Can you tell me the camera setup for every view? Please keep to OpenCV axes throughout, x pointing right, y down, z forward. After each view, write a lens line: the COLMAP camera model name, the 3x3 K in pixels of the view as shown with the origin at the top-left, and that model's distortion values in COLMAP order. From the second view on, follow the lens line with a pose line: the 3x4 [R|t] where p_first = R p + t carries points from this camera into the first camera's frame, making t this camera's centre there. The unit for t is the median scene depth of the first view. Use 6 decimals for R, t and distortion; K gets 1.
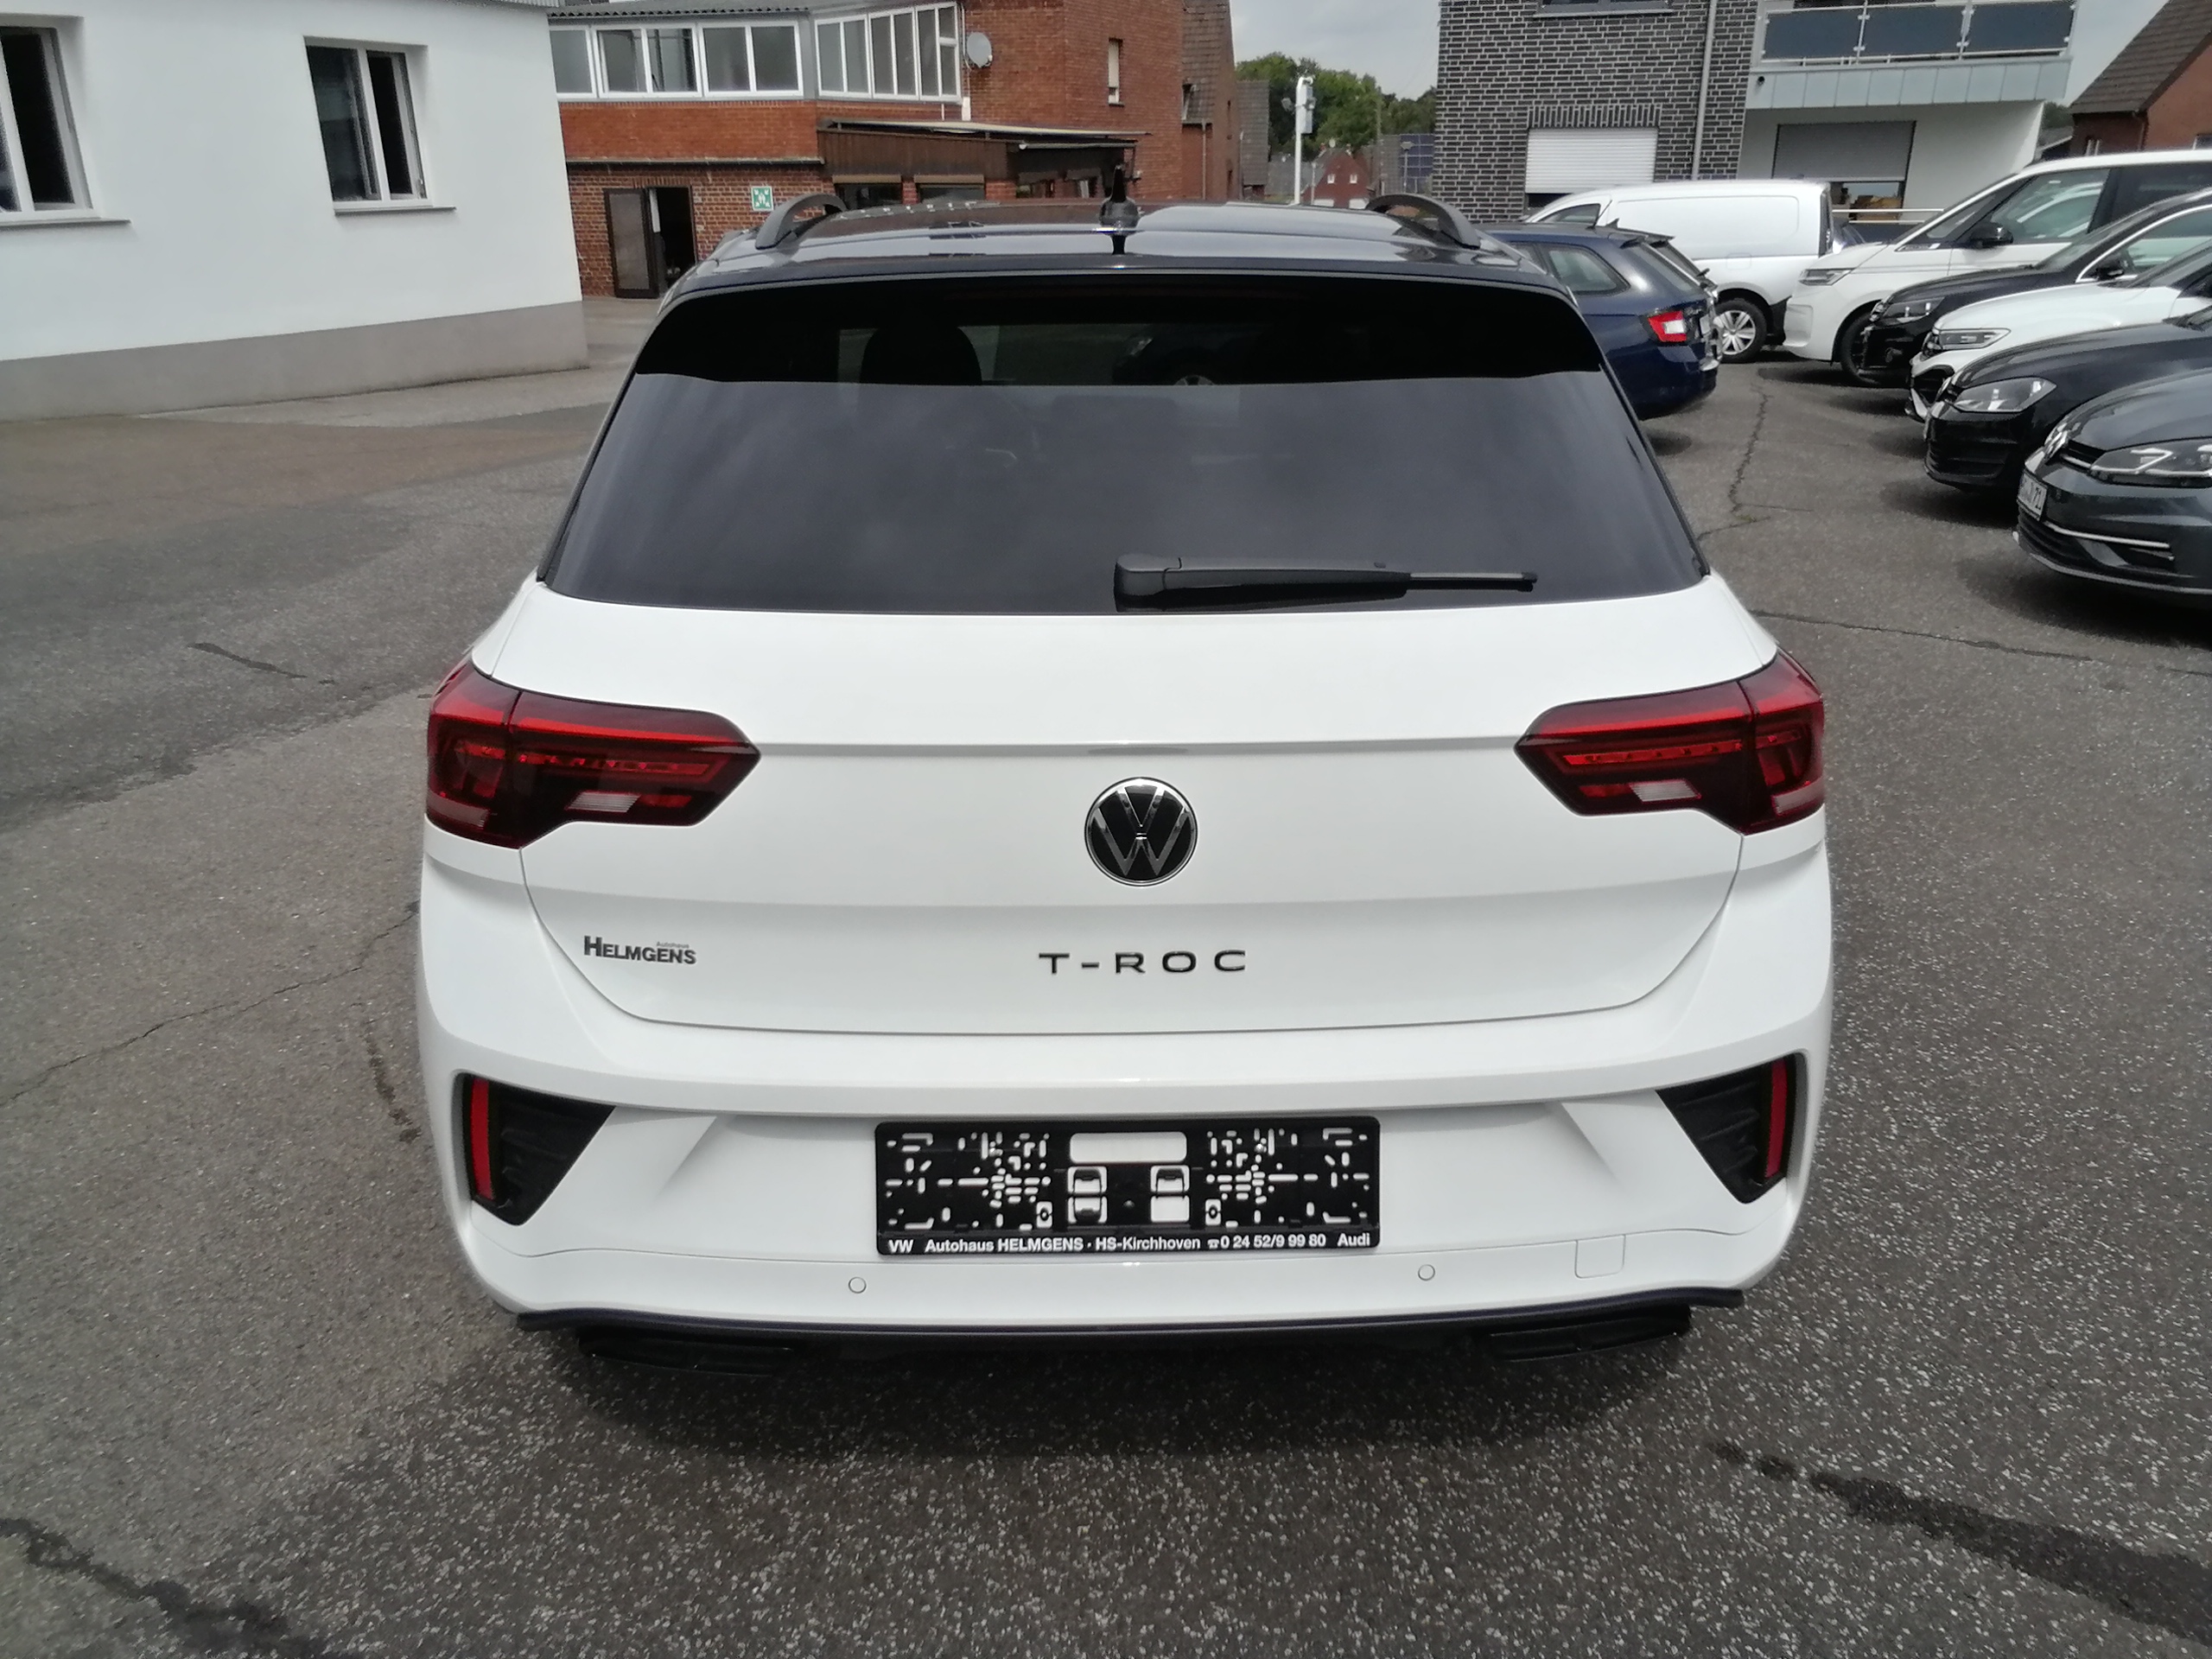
lens RADIAL K [[1775.8, 0, 1146.6], [0, 1775.8, 789.0], [0, 0, 1]] dist [-0.044902, 0.161350]
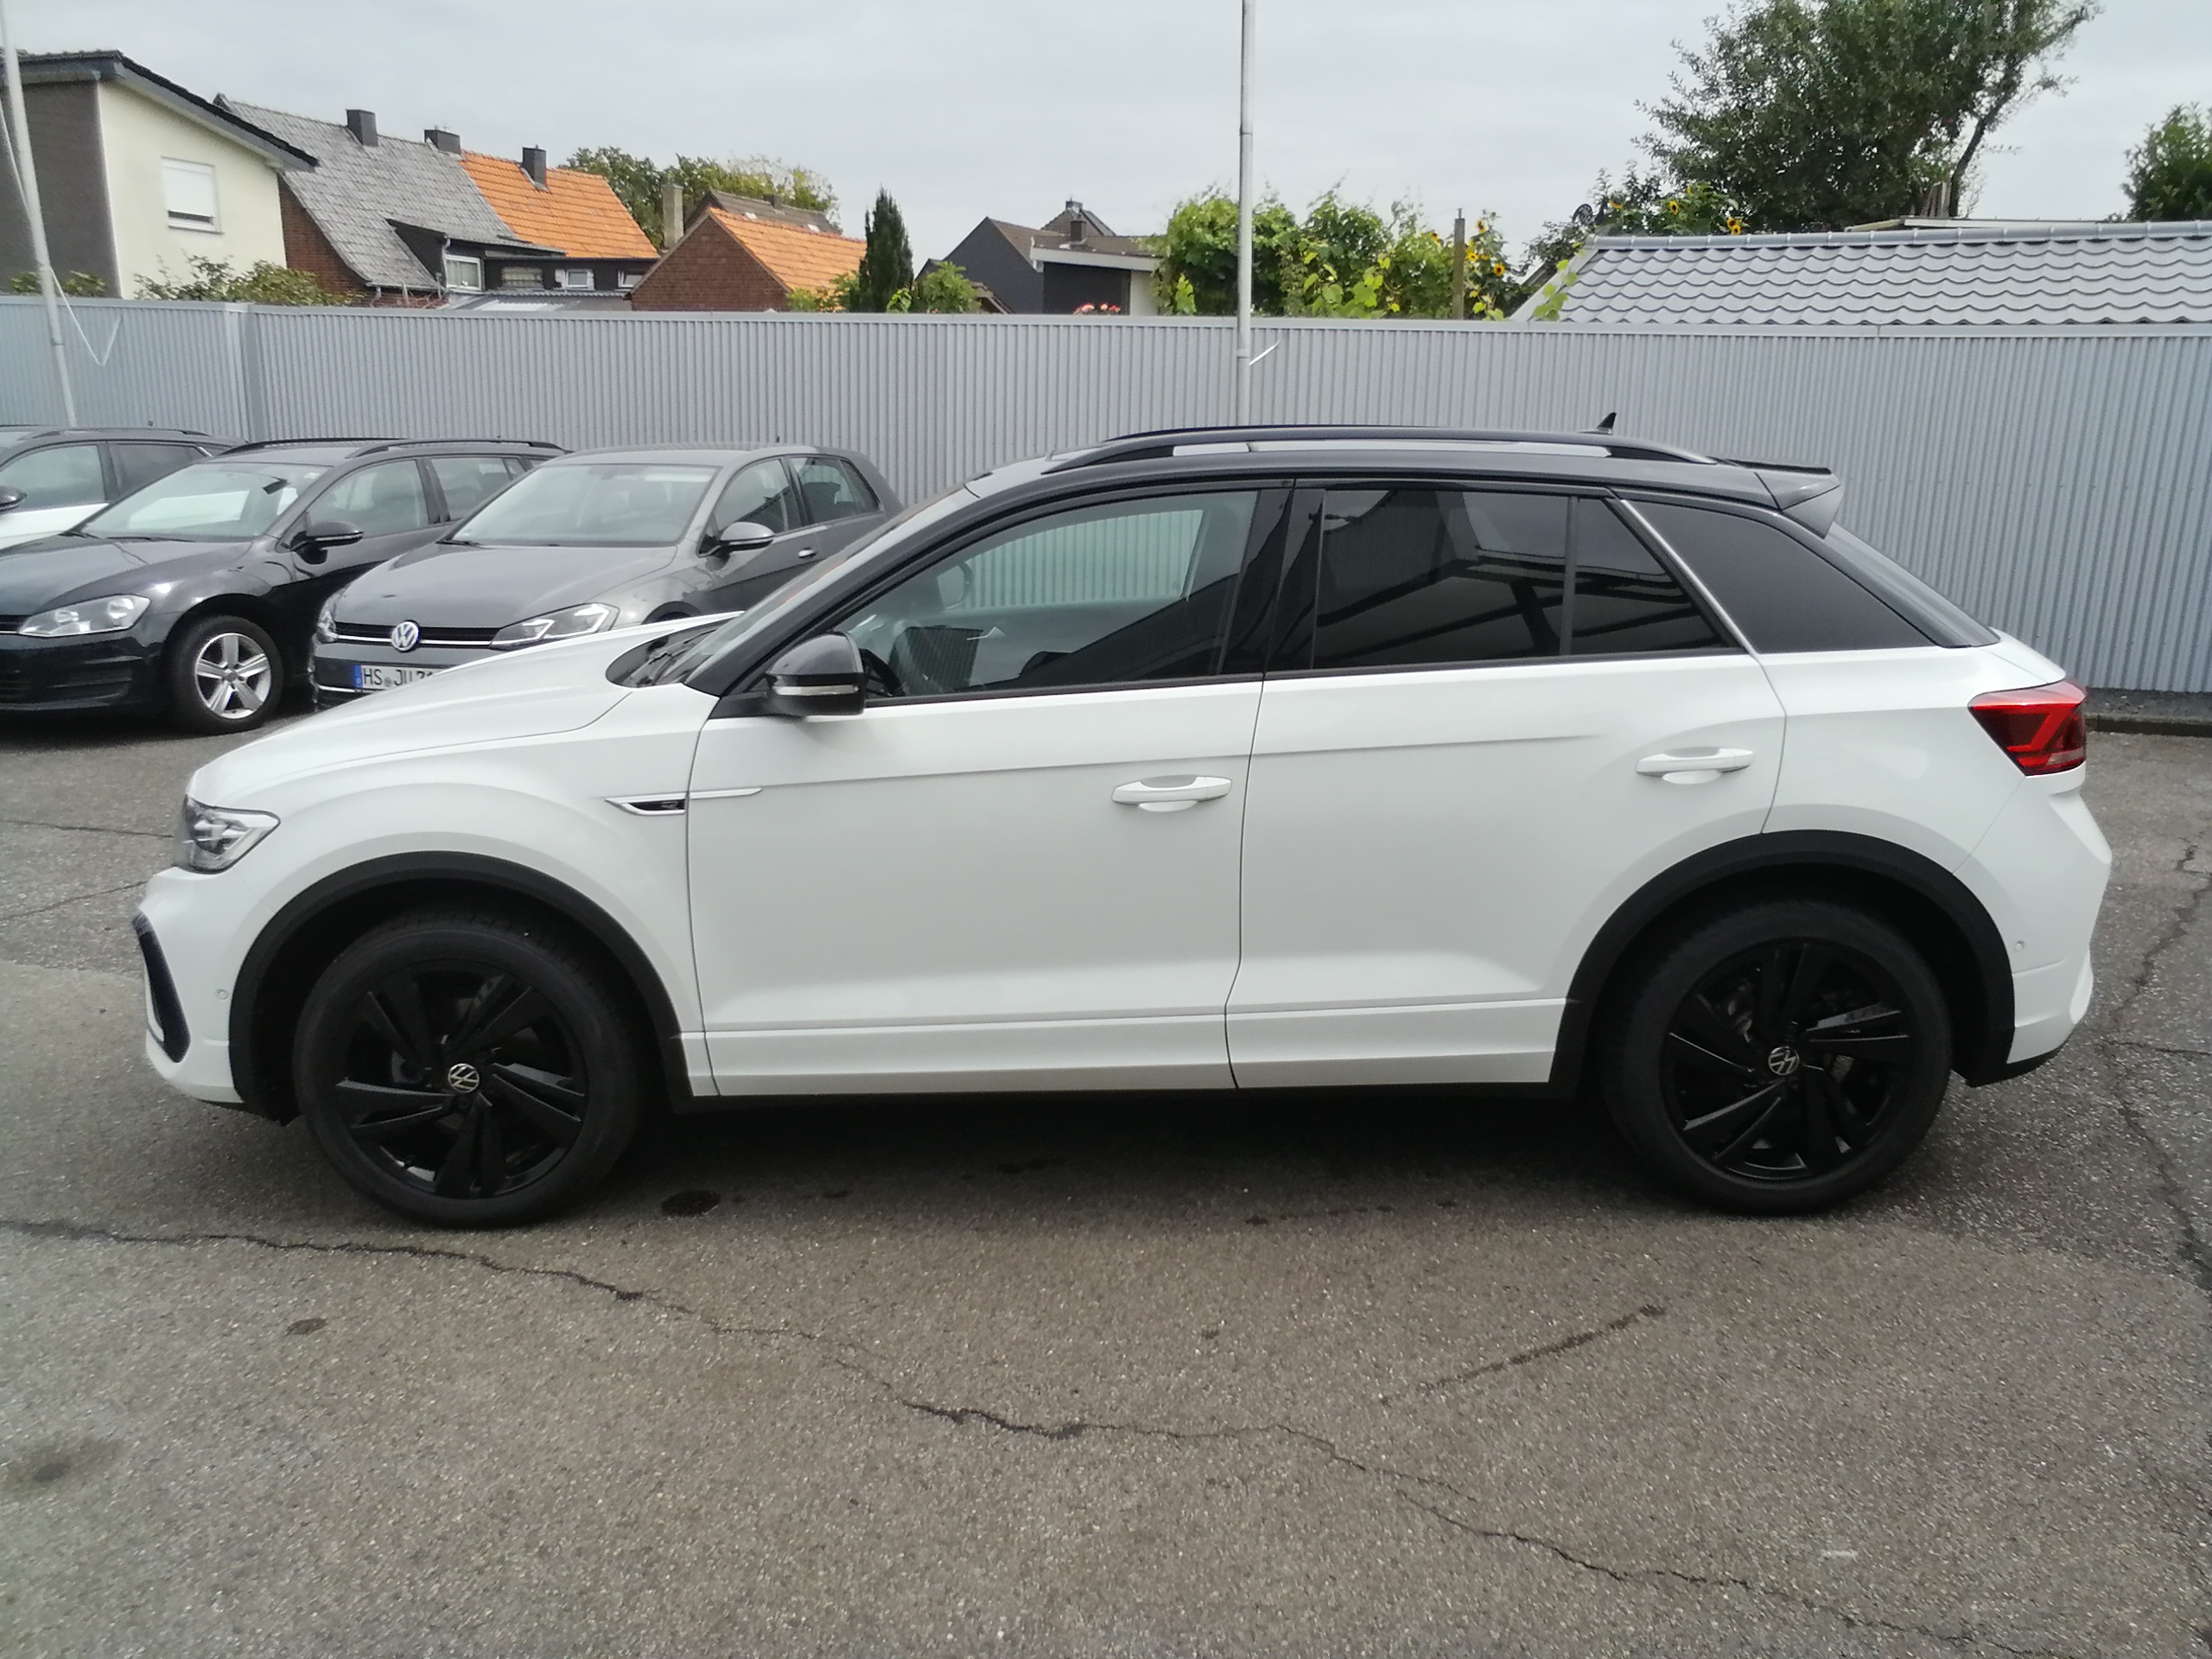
lens RADIAL K [[1775.8, 0, 1146.6], [0, 1775.8, 789.0], [0, 0, 1]] dist [-0.044902, 0.161350]
pose [[-0.001414, -0.209292, 0.977852, -1.708100], [0.319662, 0.926452, 0.198753, -0.487330], [-0.947531, 0.312863, 0.065593, 1.400660]]
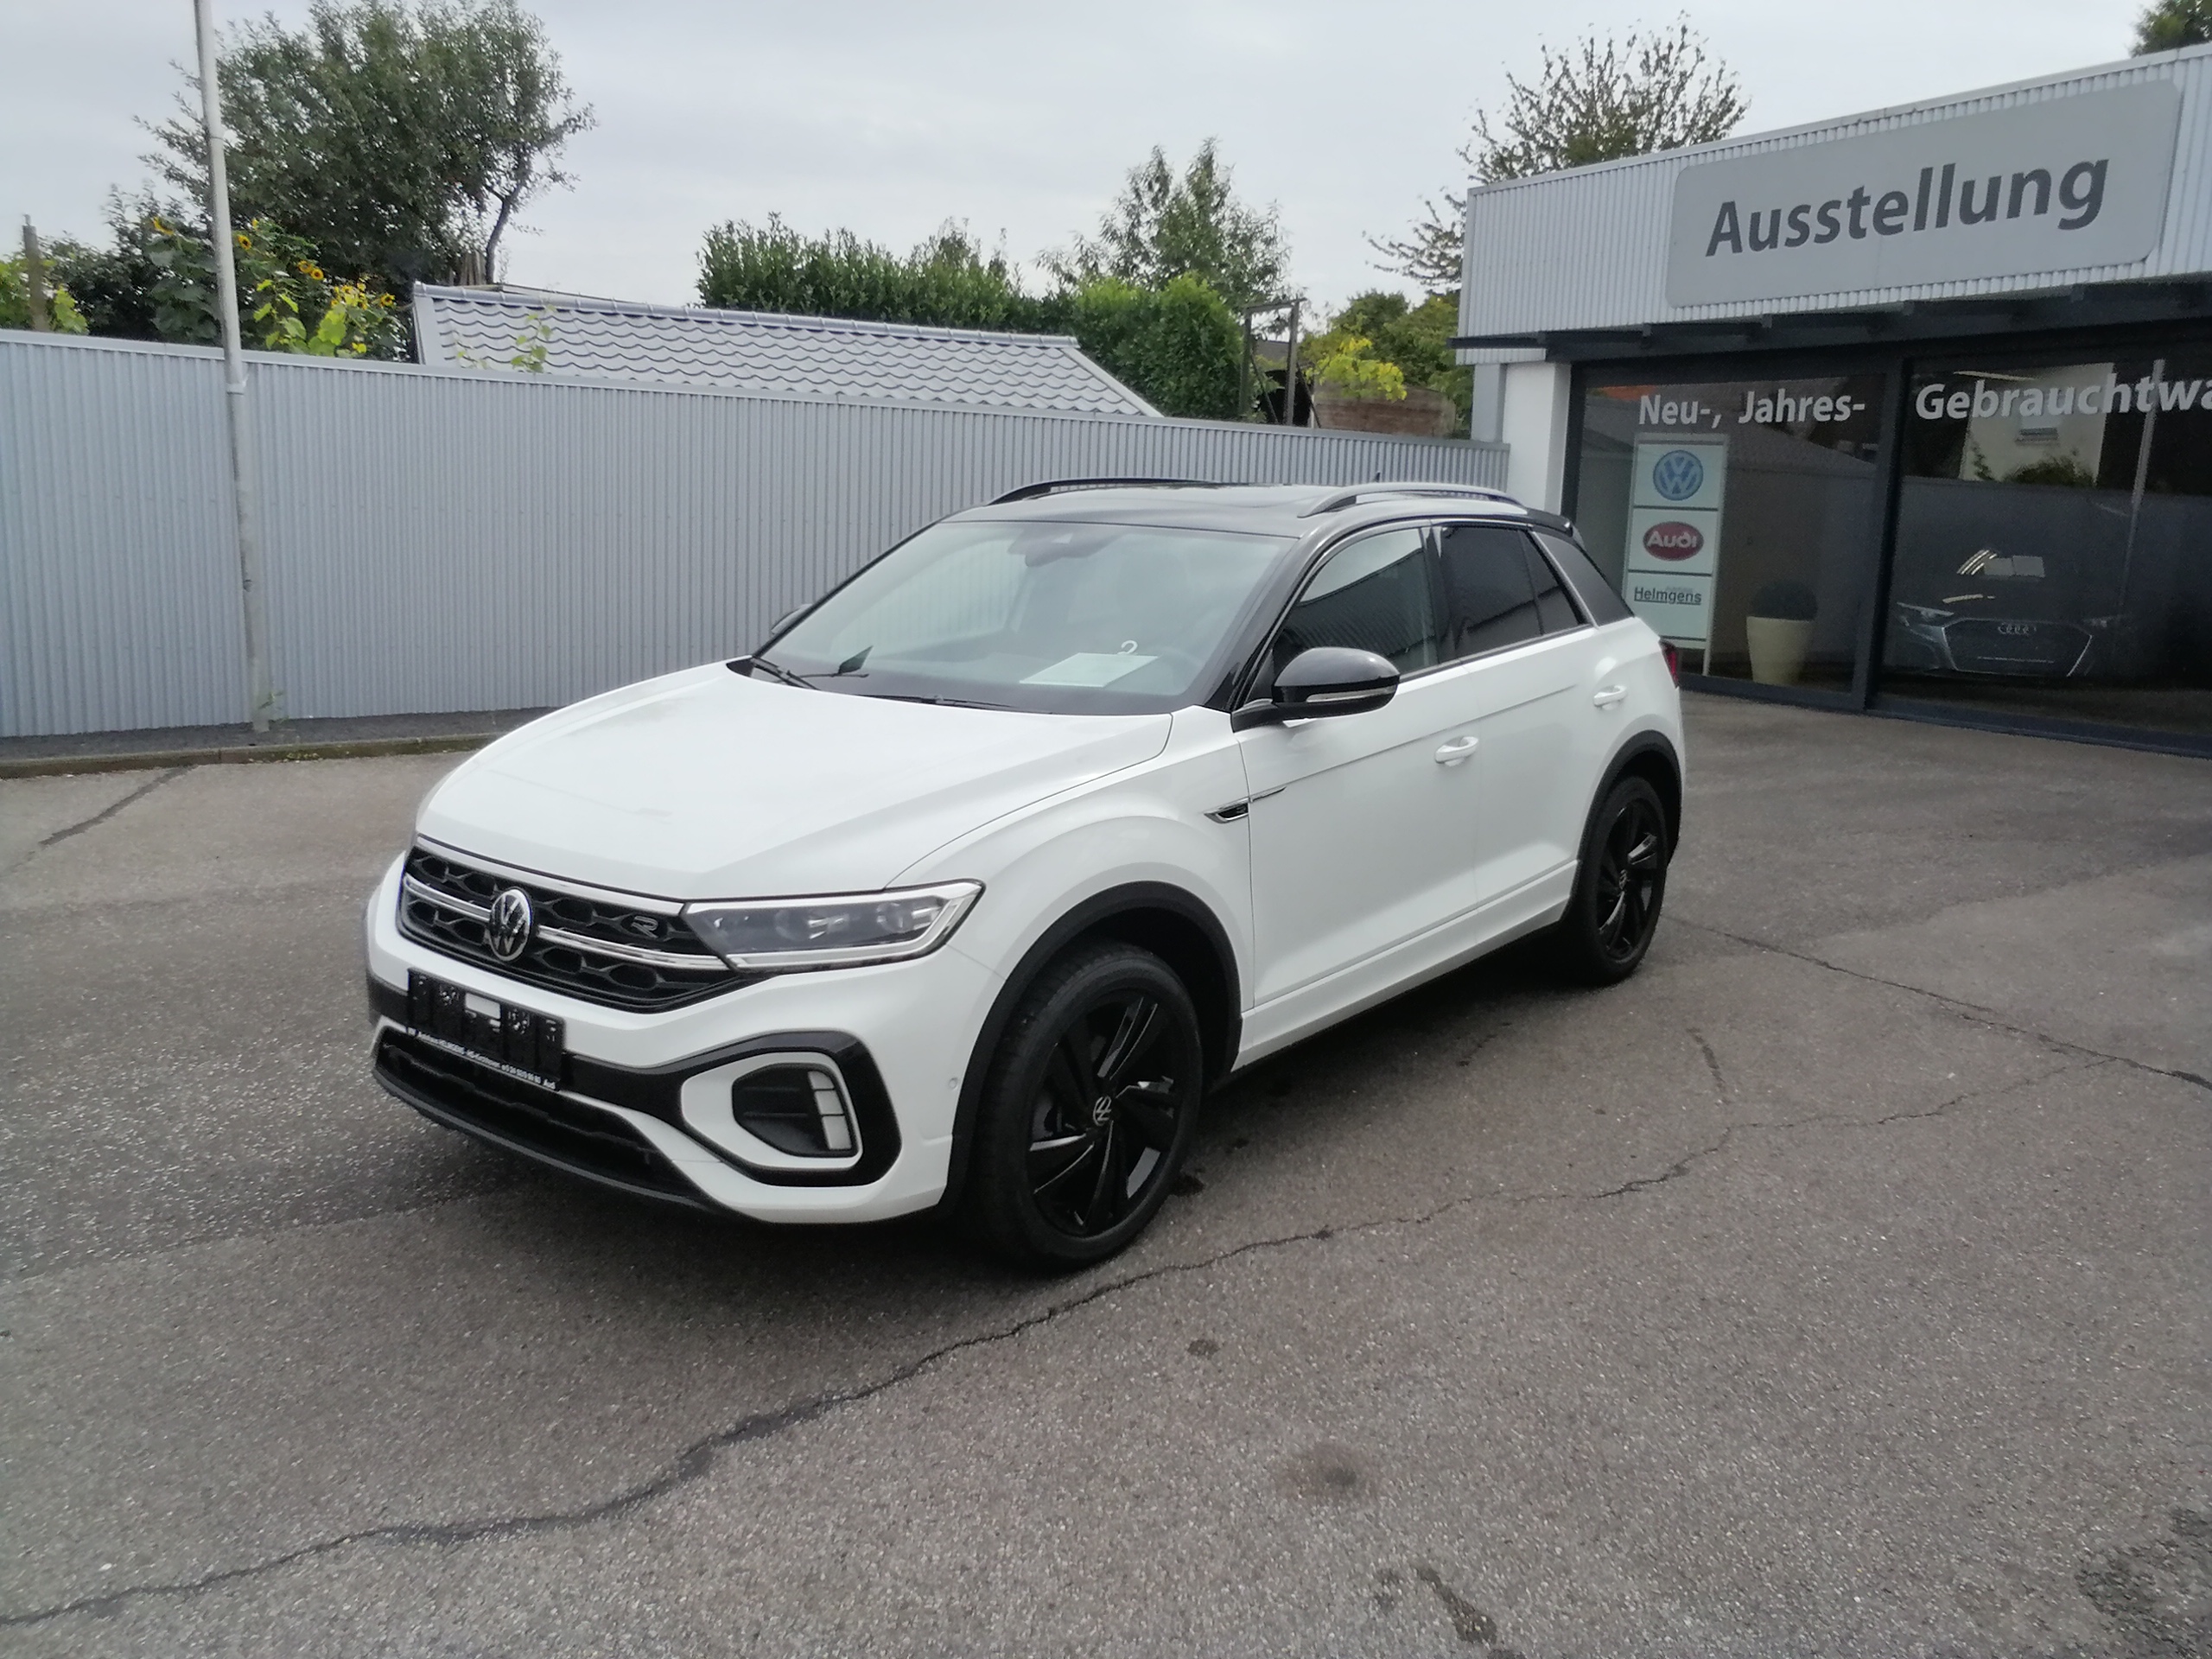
lens RADIAL K [[1764.3, 0, 1171.0], [0, 1764.3, 792.0], [0, 0, 1]] dist [-0.004066, 0.088289]
pose [[-0.790545, -0.119722, 0.600587, -1.249047], [0.180772, 0.891385, 0.415638, -0.983862], [-0.585115, 0.437149, -0.683038, 2.915349]]
